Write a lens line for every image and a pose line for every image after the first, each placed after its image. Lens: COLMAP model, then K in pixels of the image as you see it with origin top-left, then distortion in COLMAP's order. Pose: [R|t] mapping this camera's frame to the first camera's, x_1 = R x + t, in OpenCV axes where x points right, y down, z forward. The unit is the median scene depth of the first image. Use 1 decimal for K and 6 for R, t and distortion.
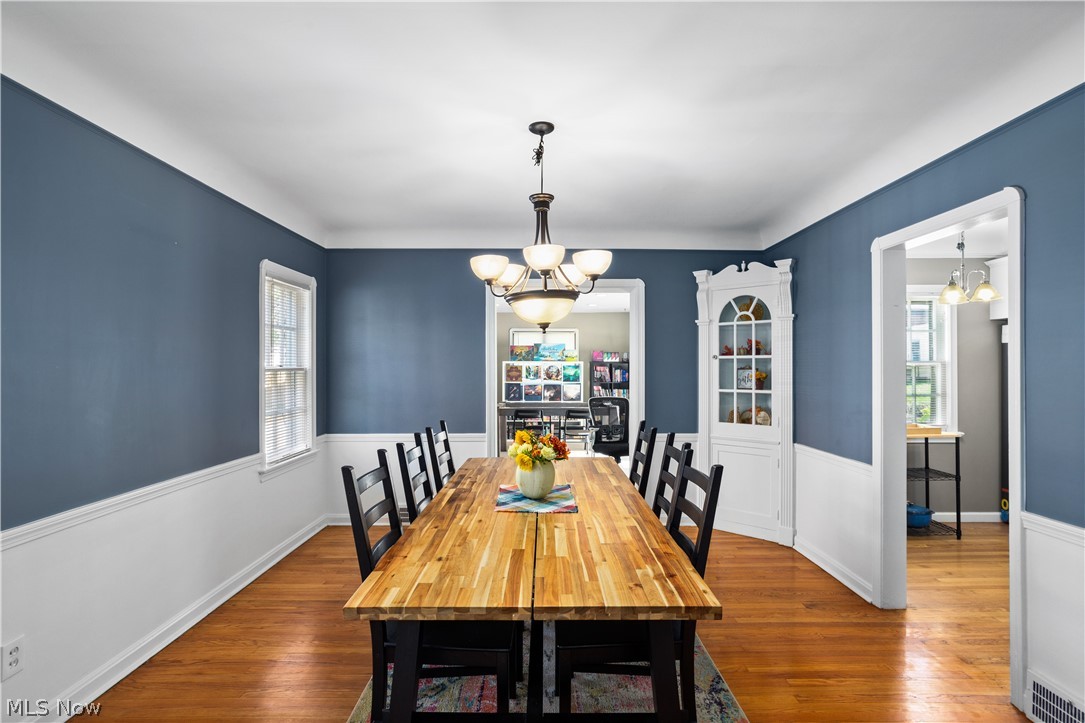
lens RADIAL K [[523.0, 0, 547.2], [0, 523.0, 360.0], [0, 0, 1]] dist [-0.016088, 0.001873]
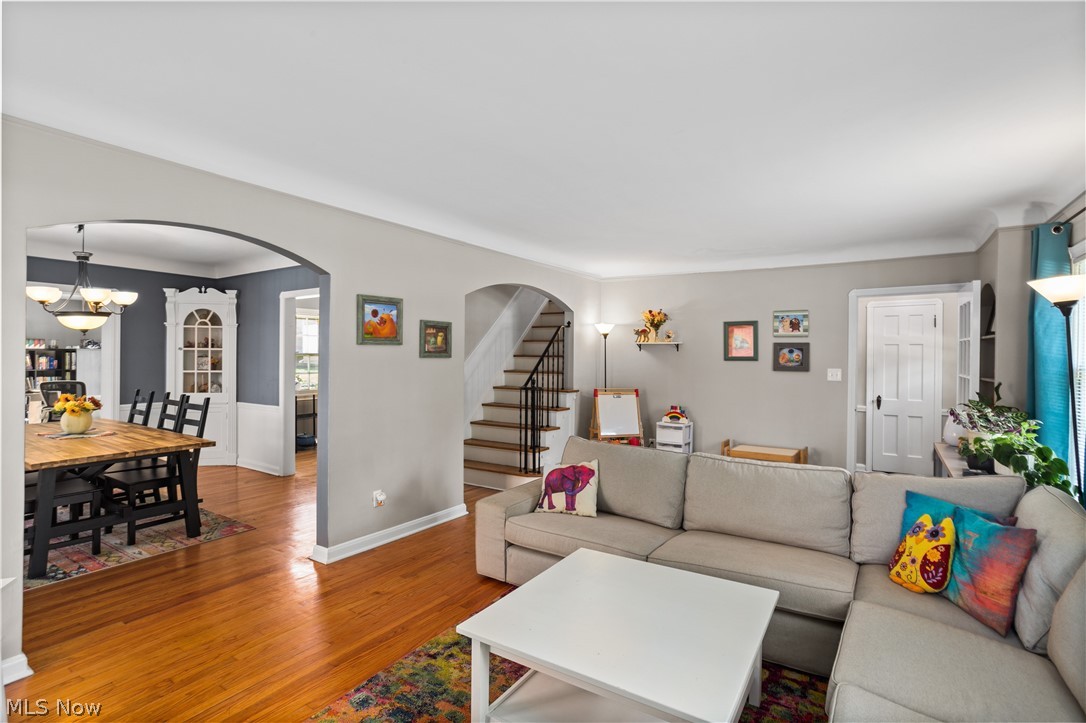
lens RADIAL K [[523.5, 0, 550.9], [0, 523.5, 357.9], [0, 0, 1]] dist [-0.016088, 0.001873]
pose [[0.543218, 0.001095, 0.839591, -0.349050], [-0.017856, 0.999788, 0.010249, -0.013726], [-0.839402, -0.020559, 0.543123, -0.687013]]
